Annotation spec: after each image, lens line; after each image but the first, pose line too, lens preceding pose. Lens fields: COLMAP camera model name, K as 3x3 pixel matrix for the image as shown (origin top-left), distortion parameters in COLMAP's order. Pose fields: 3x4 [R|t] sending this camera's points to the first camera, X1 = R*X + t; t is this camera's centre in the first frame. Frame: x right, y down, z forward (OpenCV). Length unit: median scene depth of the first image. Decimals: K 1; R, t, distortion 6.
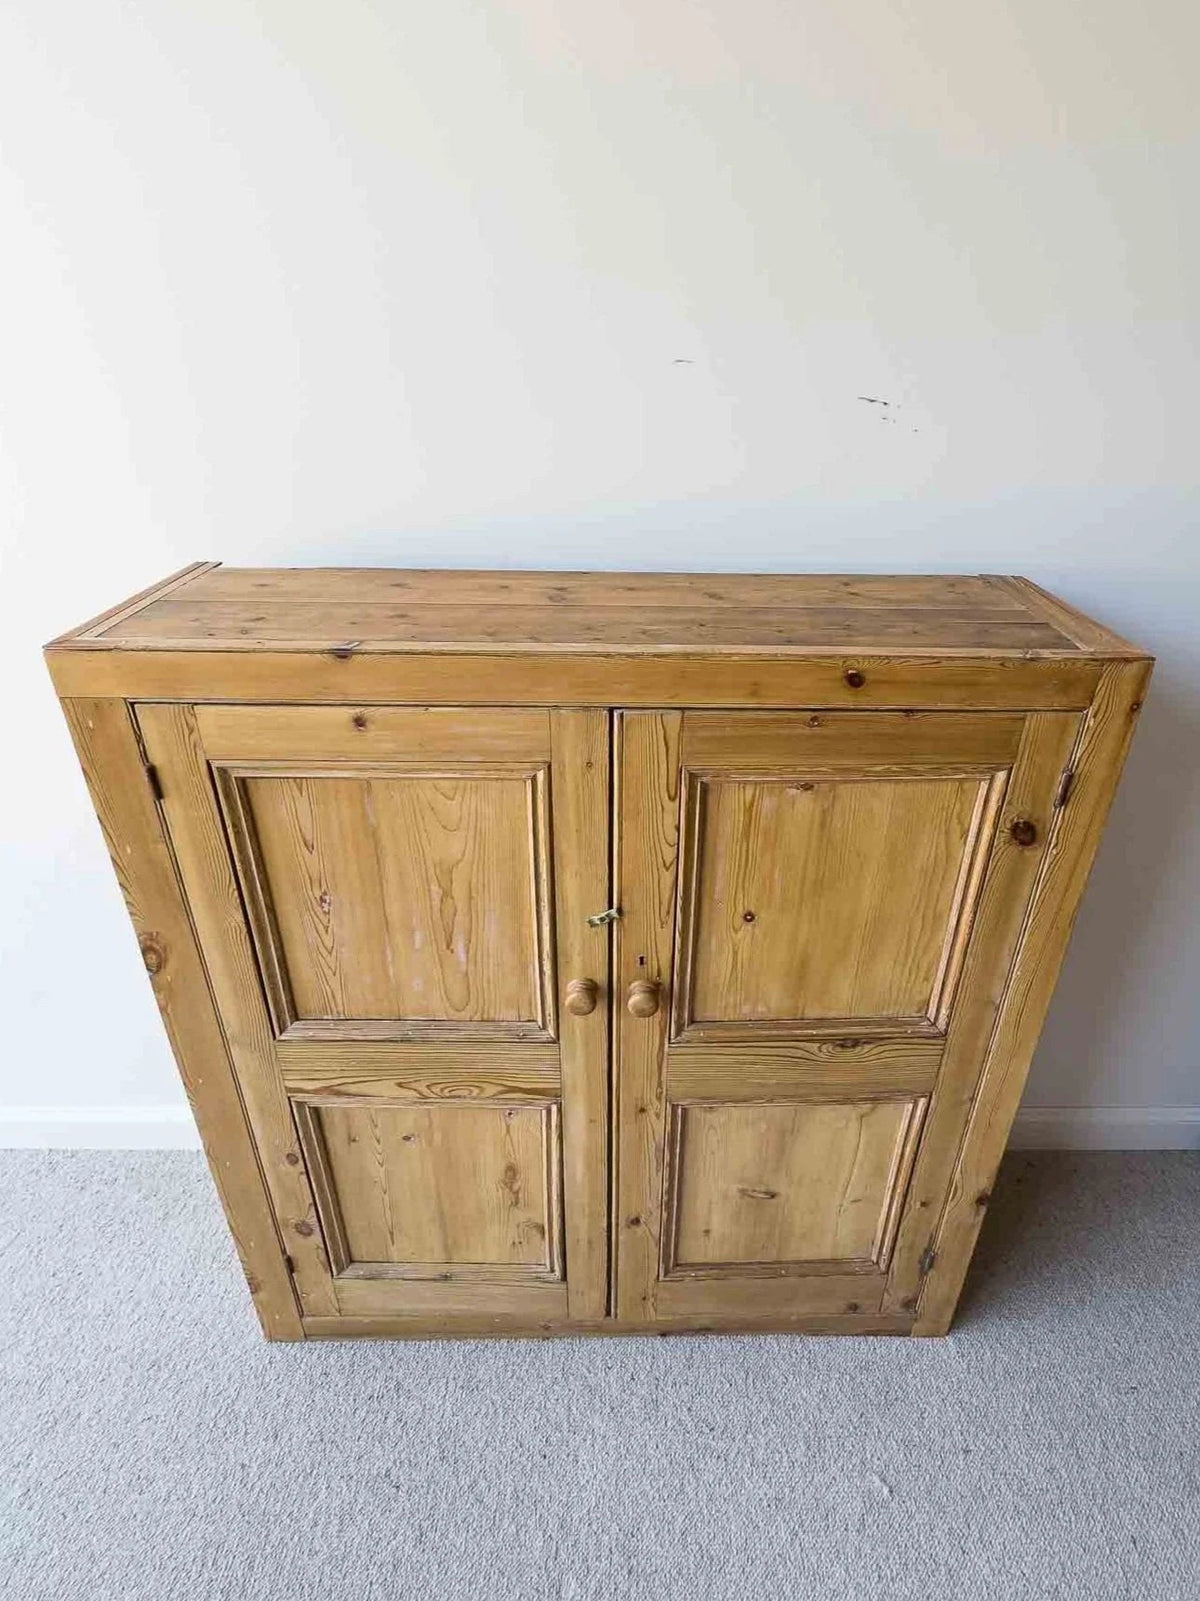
lens RADIAL K [[726.6, 0, 641.6], [0, 726.6, 626.8], [0, 0, 1]] dist [-0.010069, -0.000508]
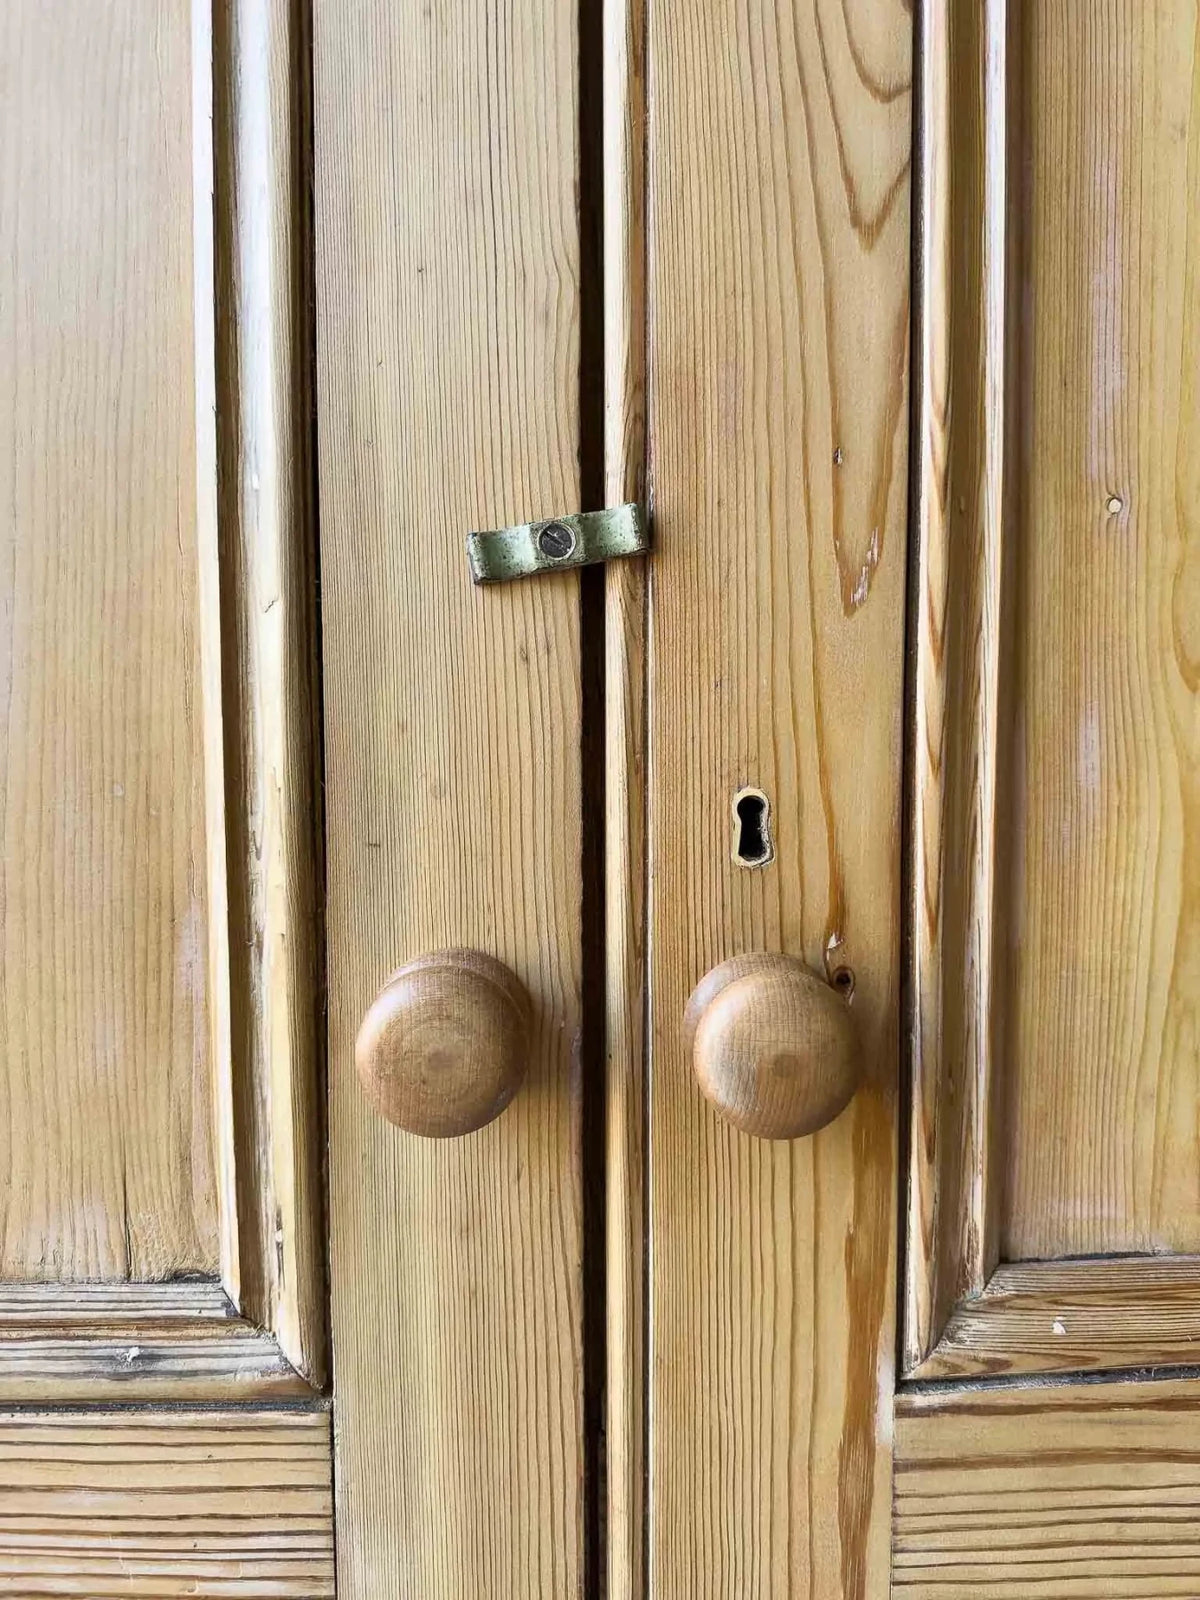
lens RADIAL K [[1104.4, 0, 594.1], [0, 1104.4, 789.5], [0, 0, 1]] dist [0.054899, -0.077355]
pose [[0.999457, -0.024411, 0.022148, -0.046683], [0.030094, 0.949921, -0.311037, 0.514869], [-0.013446, 0.311534, 0.950140, 0.670093]]
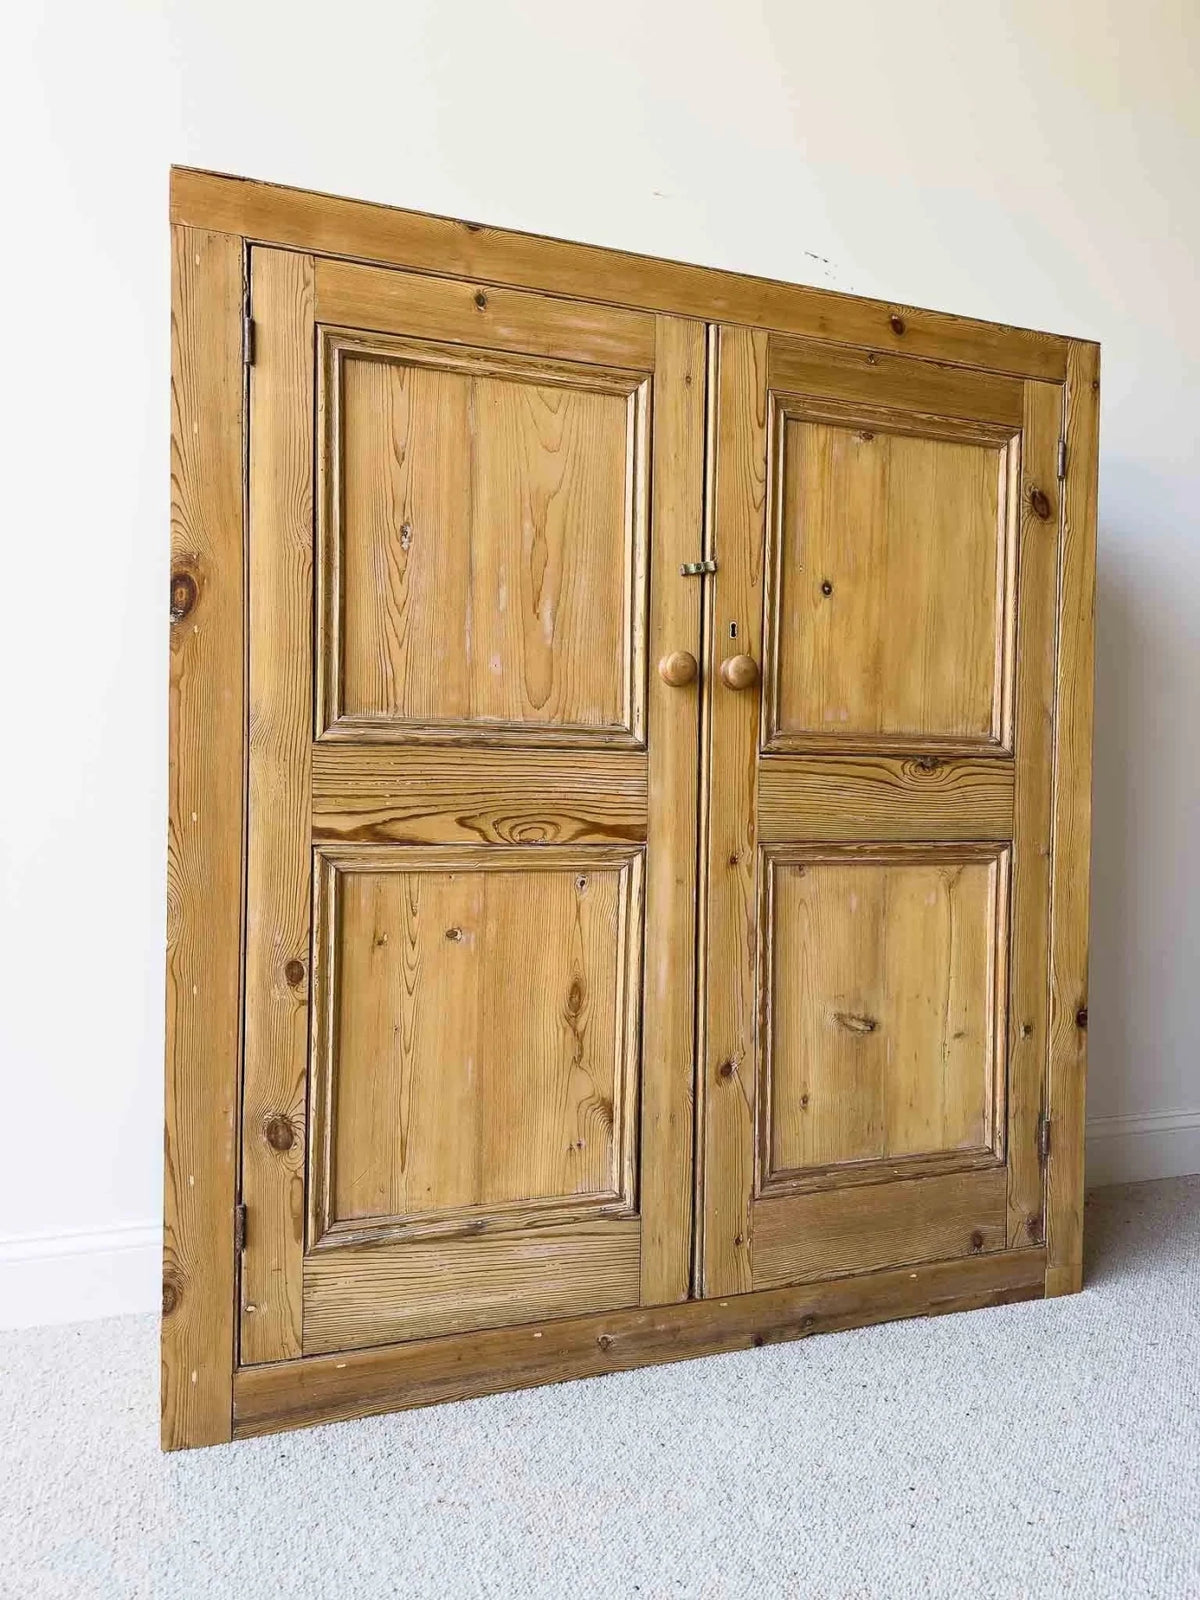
lens RADIAL K [[1104.4, 0, 598.7], [0, 1104.4, 793.6], [0, 0, 1]] dist [0.054899, -0.077355]
pose [[0.946782, -0.009266, 0.321743, -0.598788], [0.120157, 0.937499, -0.326585, 1.051970], [-0.298607, 0.347864, 0.888721, -0.147624]]
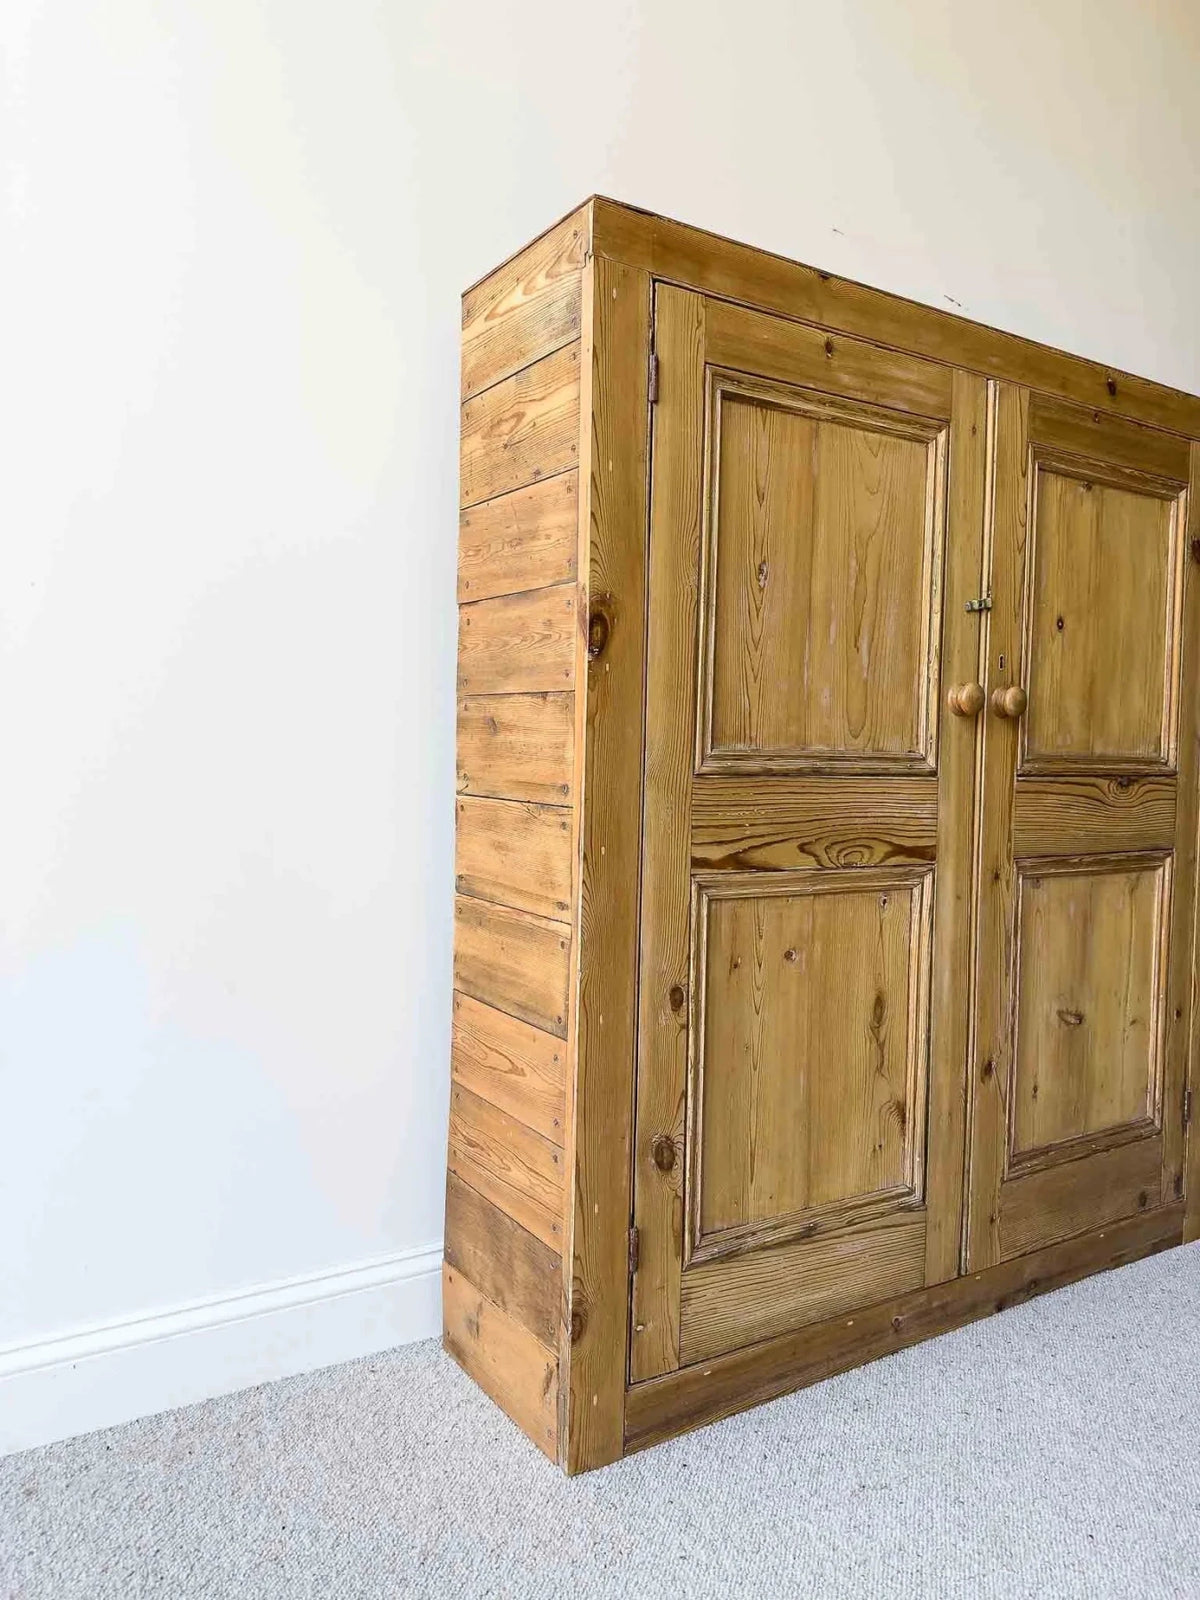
lens RADIAL K [[1104.4, 0, 589.1], [0, 1104.4, 790.6], [0, 0, 1]] dist [0.054899, -0.077355]
pose [[0.858565, -0.022479, 0.512212, -1.235594], [0.184838, 0.945427, -0.268332, 0.894150], [-0.478227, 0.325056, 0.815866, 0.052338]]
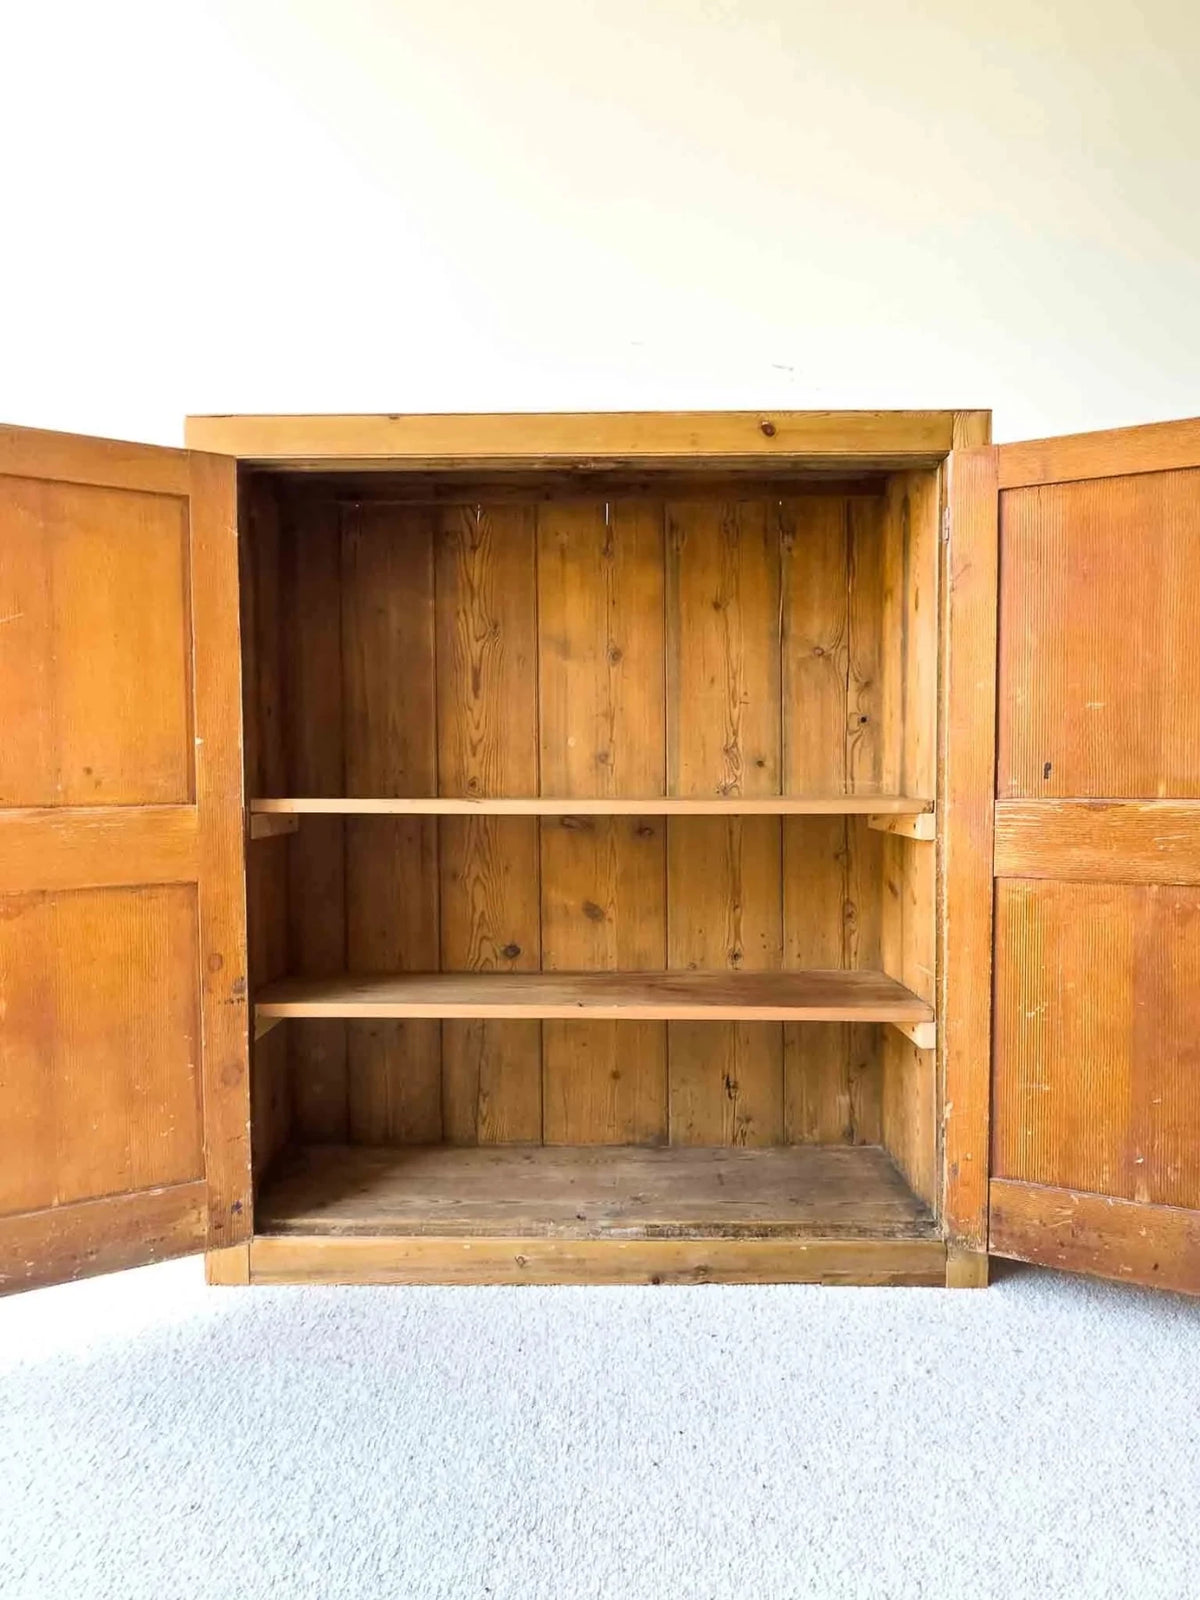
lens RADIAL K [[856.6, 0, 594.7], [0, 856.6, 797.0], [0, 0, 1]] dist [-0.010226, 0.006114]
pose [[0.999231, -0.024882, -0.030307, 0.003256], [0.012863, 0.938114, -0.346088, 1.019313], [0.037043, 0.345432, 0.937712, -0.216121]]
